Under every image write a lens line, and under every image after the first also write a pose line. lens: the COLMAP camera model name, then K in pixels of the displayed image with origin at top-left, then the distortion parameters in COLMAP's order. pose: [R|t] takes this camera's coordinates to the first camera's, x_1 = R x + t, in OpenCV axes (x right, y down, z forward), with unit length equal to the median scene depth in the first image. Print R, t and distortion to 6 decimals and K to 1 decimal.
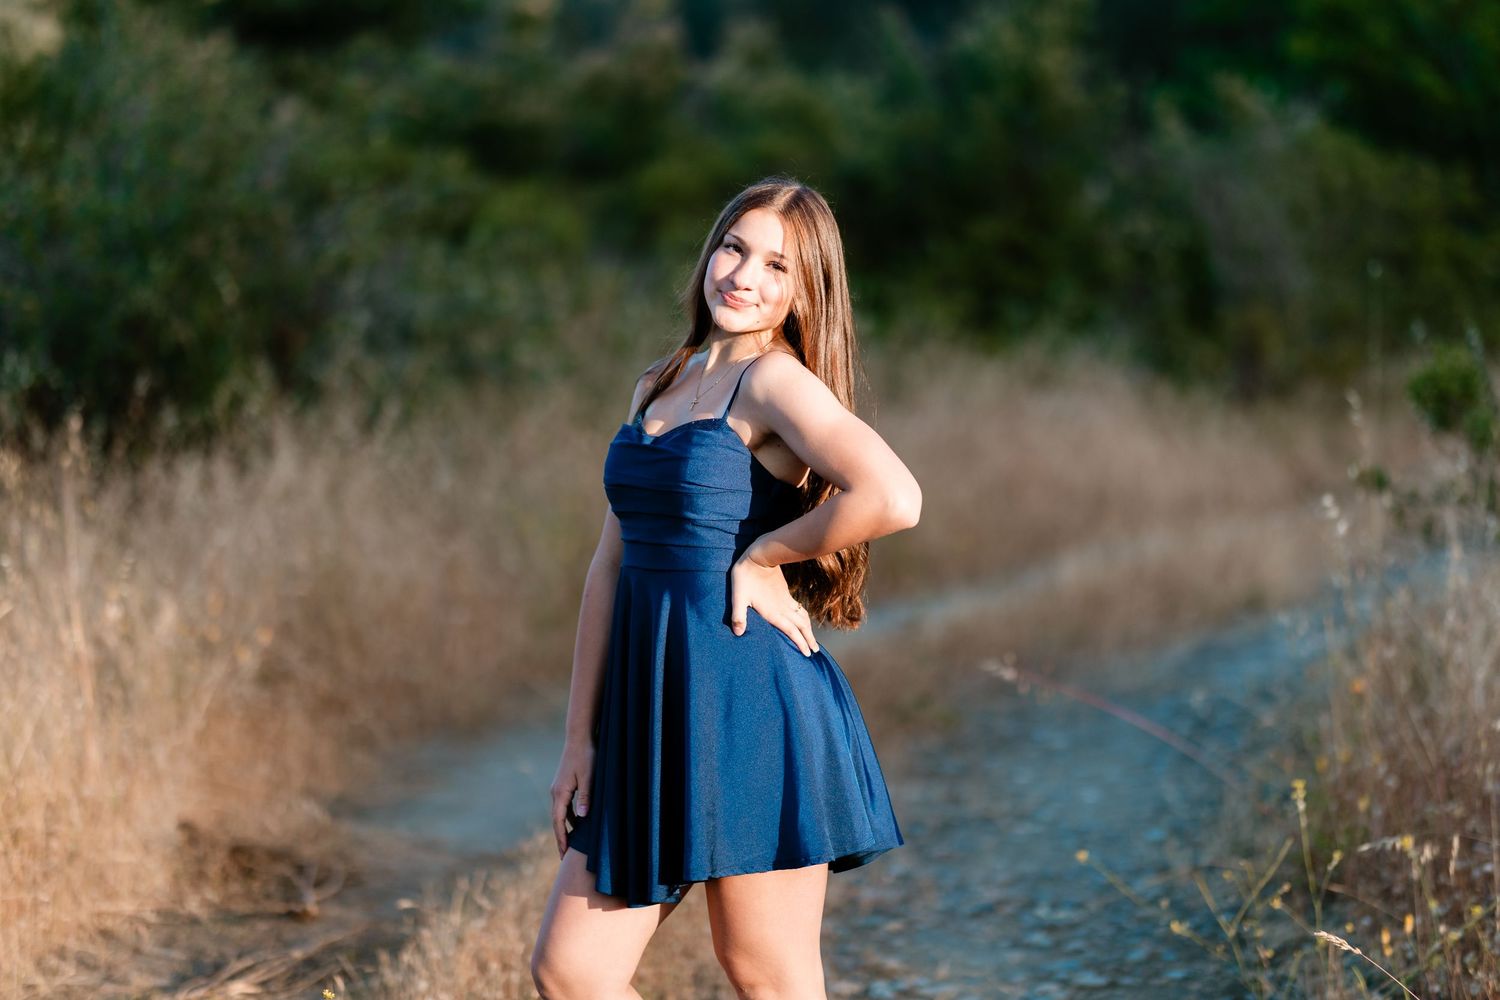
lens RADIAL K [[3700.6, 0, 750.0], [0, 3700.6, 500.0], [0, 0, 1]] dist [-0.064761, 0.624742]
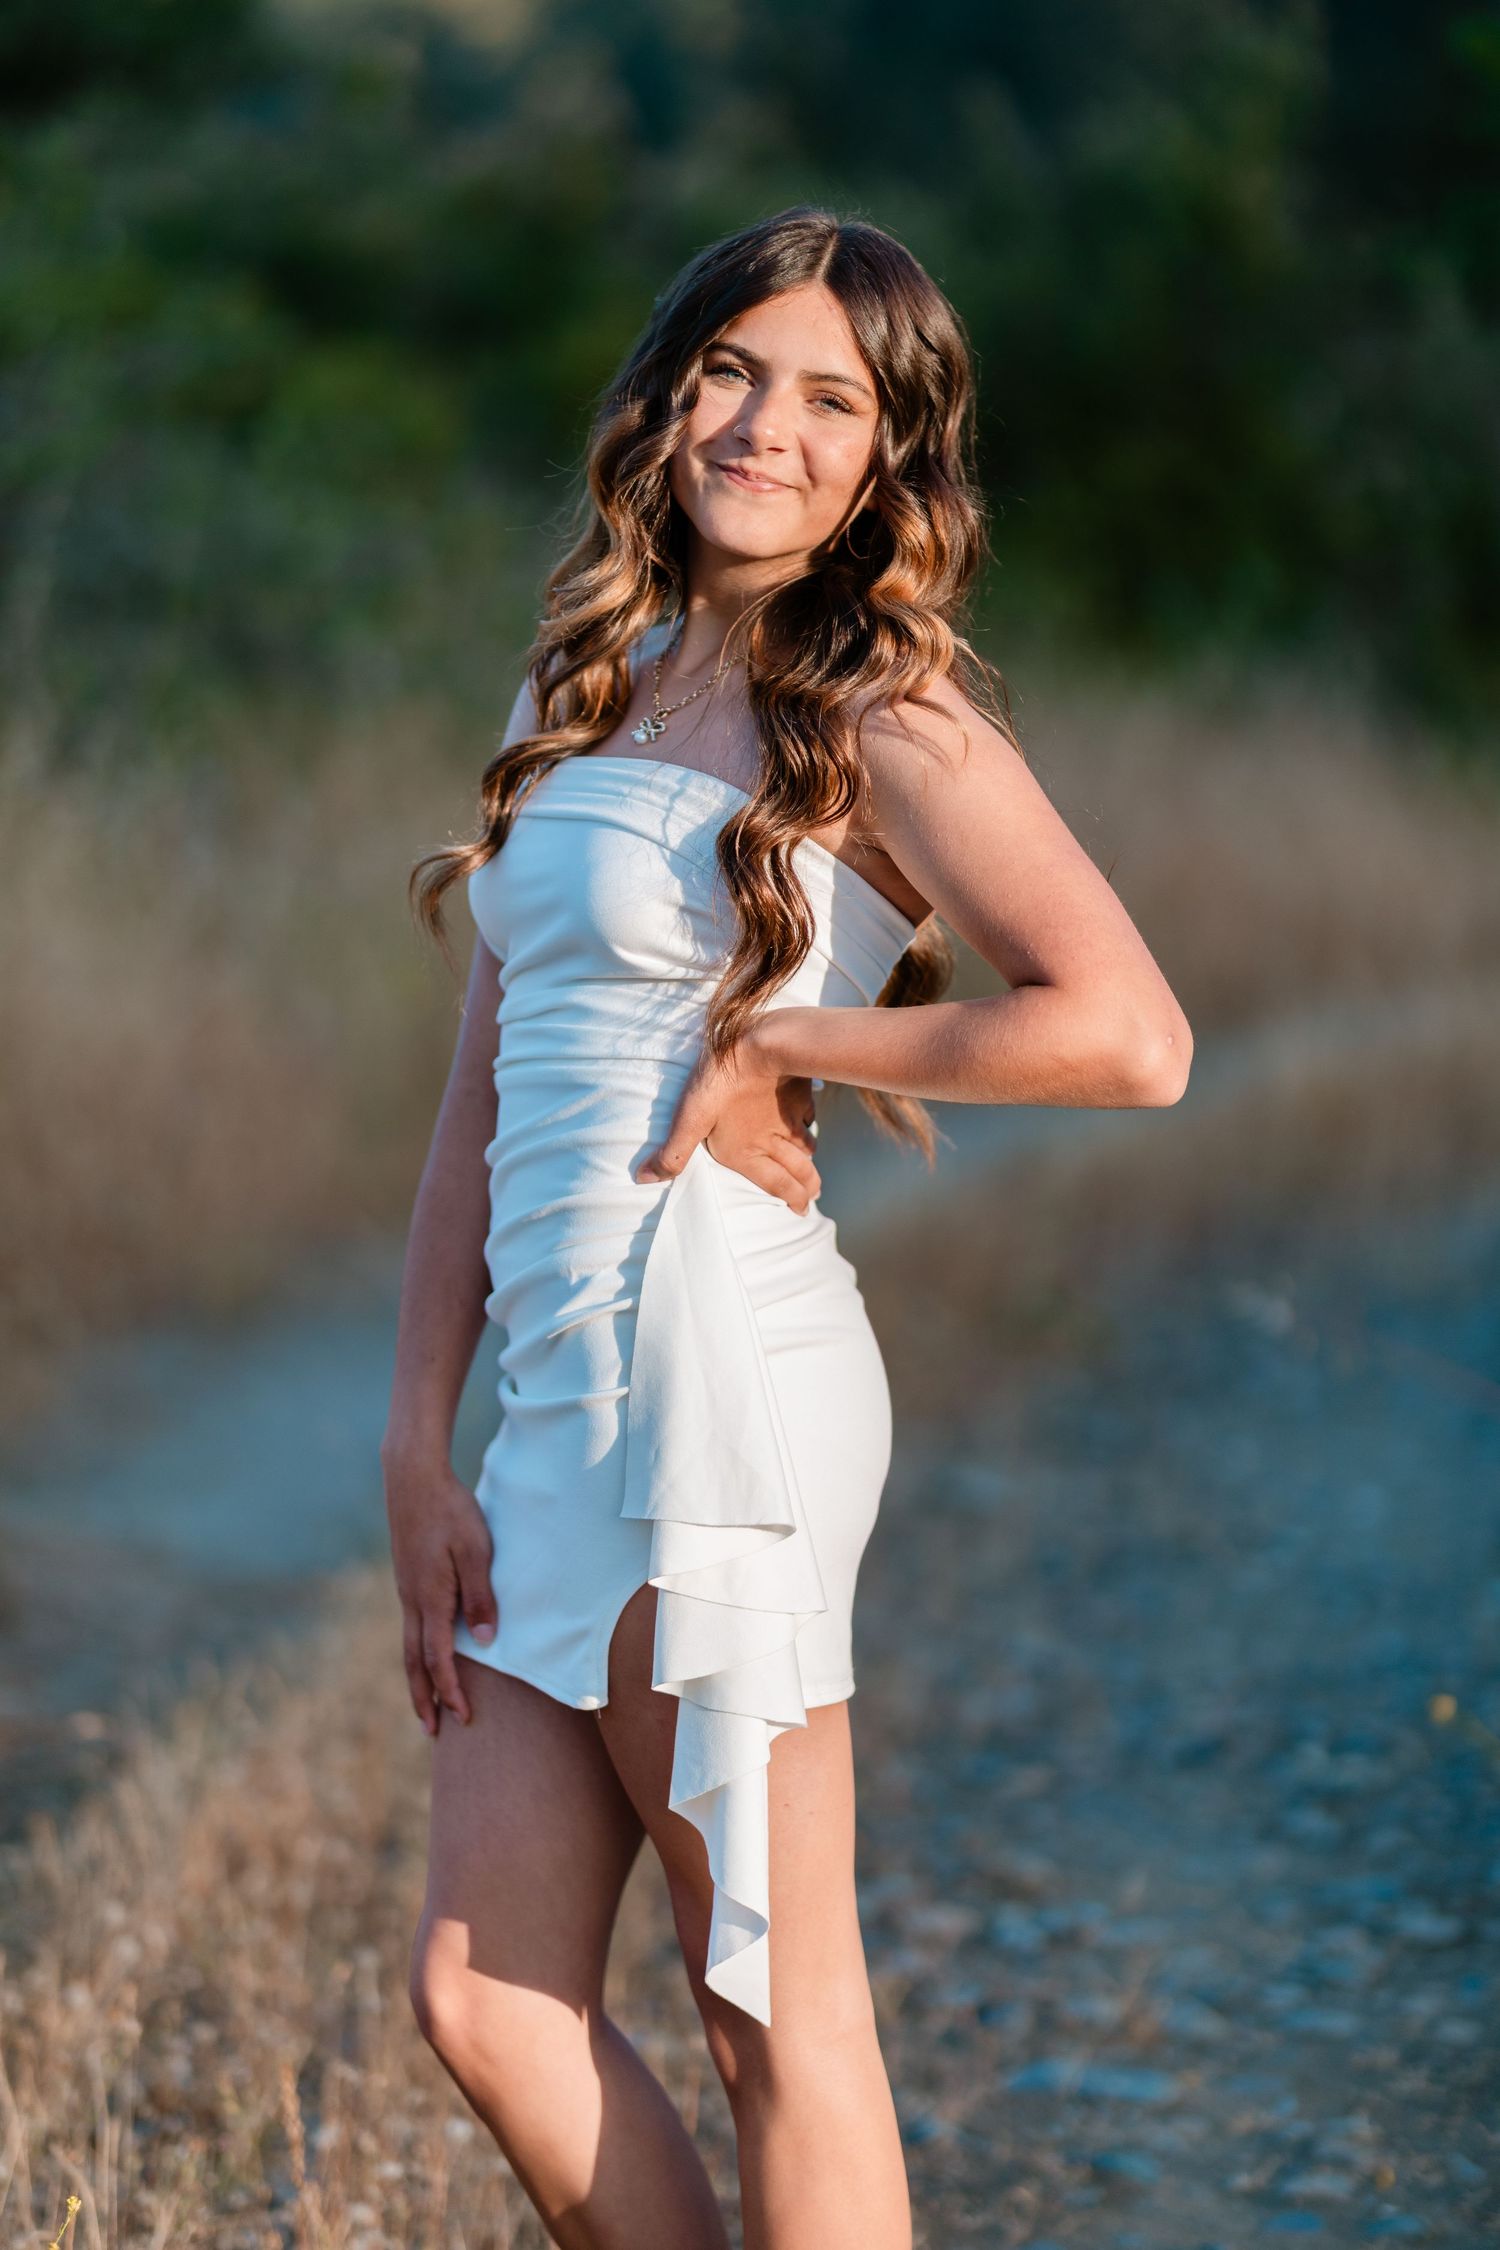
lens RADIAL K [[5550.9, 0, 828.1], [0, 5550.9, 1125.8], [0, 0, 1]] dist [-0.064761, 0.624742]
pose [[0.998676, 0.040762, 0.031386, -0.012560], [-0.042176, 0.998060, 0.045791, -0.008027], [-0.029458, -0.047054, 0.998458, 0.158127]]
